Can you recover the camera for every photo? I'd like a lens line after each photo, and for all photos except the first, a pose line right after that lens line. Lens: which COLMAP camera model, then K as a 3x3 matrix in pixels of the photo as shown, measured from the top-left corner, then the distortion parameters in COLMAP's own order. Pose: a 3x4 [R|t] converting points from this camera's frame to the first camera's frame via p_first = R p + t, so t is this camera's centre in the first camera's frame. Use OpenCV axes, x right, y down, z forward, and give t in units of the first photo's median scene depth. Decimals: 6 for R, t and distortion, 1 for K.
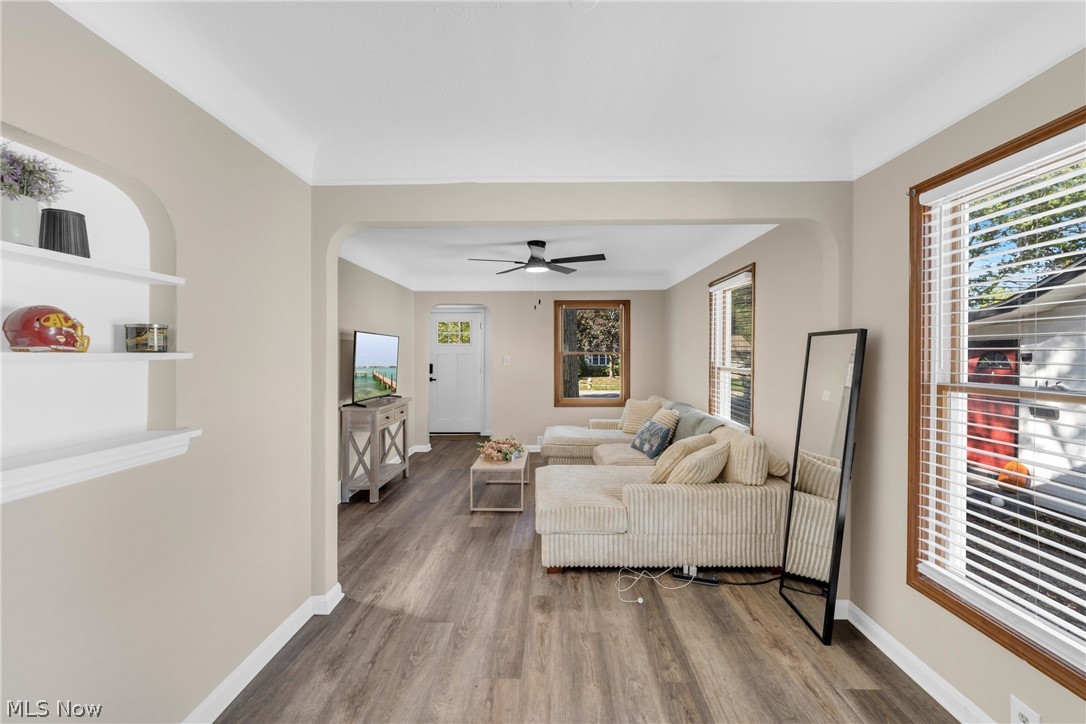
lens RADIAL K [[440.9, 0, 547.0], [0, 440.9, 360.1], [0, 0, 1]] dist [0.000405, -0.000520]
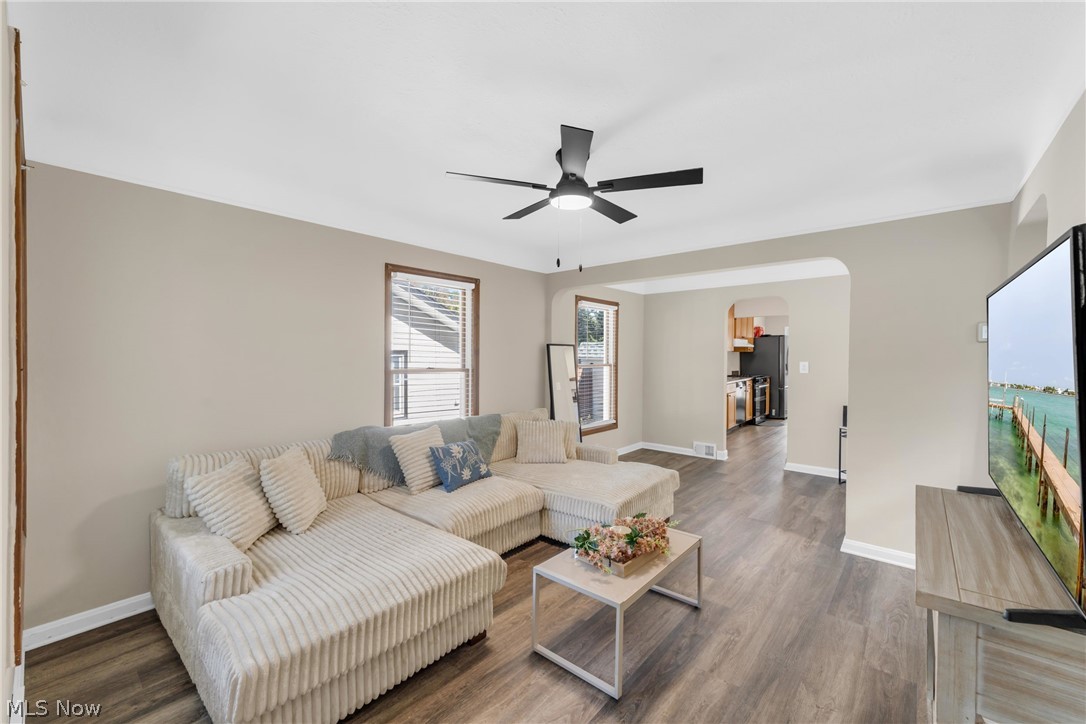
lens RADIAL K [[440.9, 0, 547.0], [0, 440.9, 360.1], [0, 0, 1]] dist [0.000405, -0.000520]
pose [[-0.772449, -0.008948, 0.635013, -0.499523], [0.005674, 0.999764, 0.020989, -0.024703], [-0.635051, 0.019816, -0.772216, 2.033093]]
